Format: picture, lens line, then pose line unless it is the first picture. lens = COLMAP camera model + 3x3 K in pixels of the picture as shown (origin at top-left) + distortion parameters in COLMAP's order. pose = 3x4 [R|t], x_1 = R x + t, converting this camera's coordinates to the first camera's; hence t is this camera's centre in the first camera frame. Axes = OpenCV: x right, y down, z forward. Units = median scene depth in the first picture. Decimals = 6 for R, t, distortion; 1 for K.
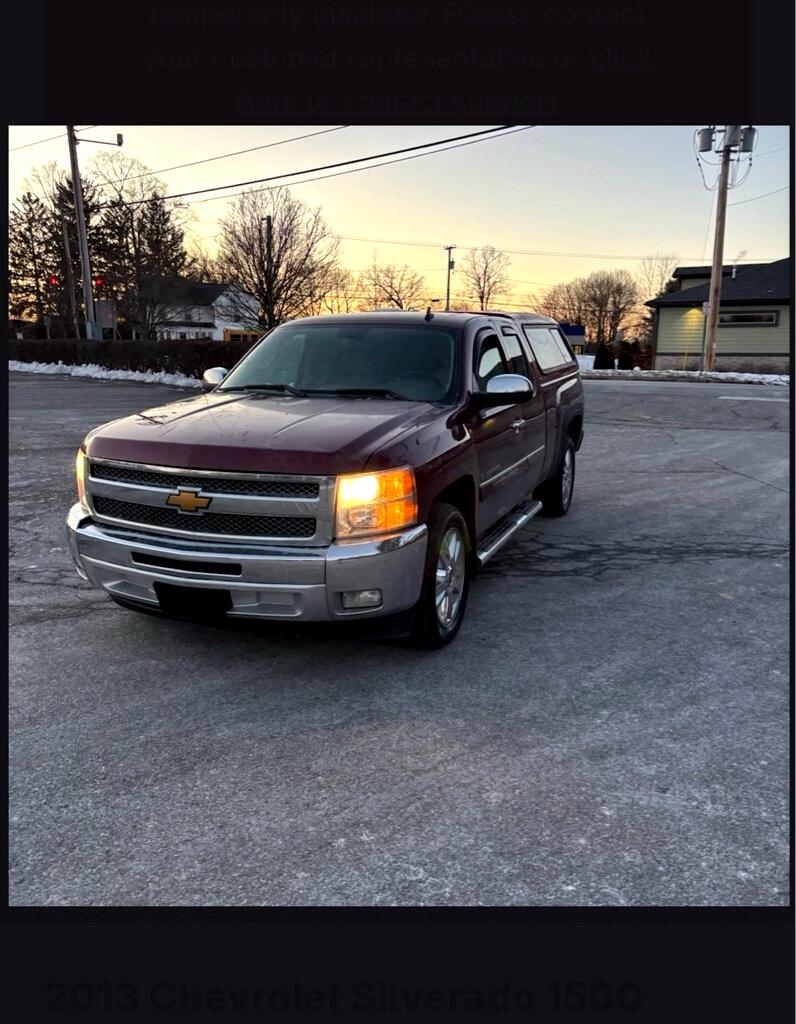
lens RADIAL K [[780.5, 0, 398.9], [0, 780.5, 505.6], [0, 0, 1]] dist [0.042401, -0.021260]
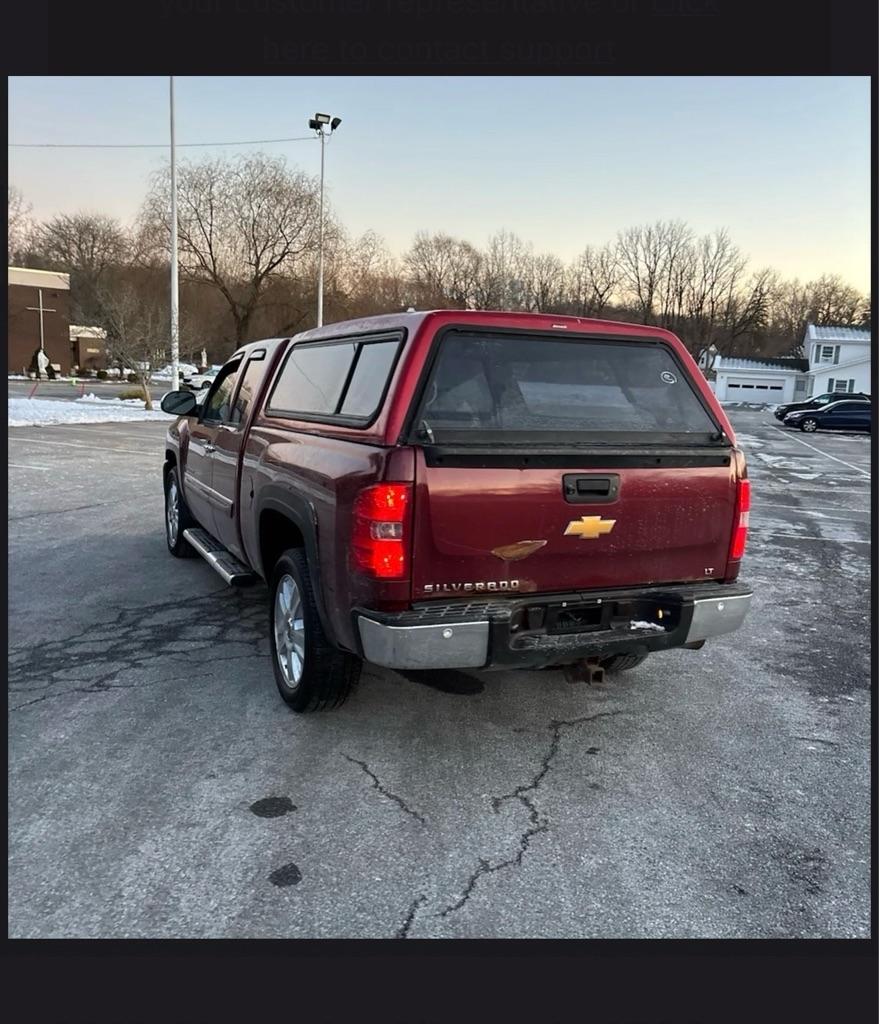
lens RADIAL K [[864.9, 0, 444.9], [0, 864.9, 506.0], [0, 0, 1]] dist [0.018558, 0.004968]
pose [[-0.679189, 0.075873, -0.730032, 0.705078], [-0.191336, 0.941948, 0.275907, -0.369202], [0.708586, 0.327074, -0.625243, 1.801336]]
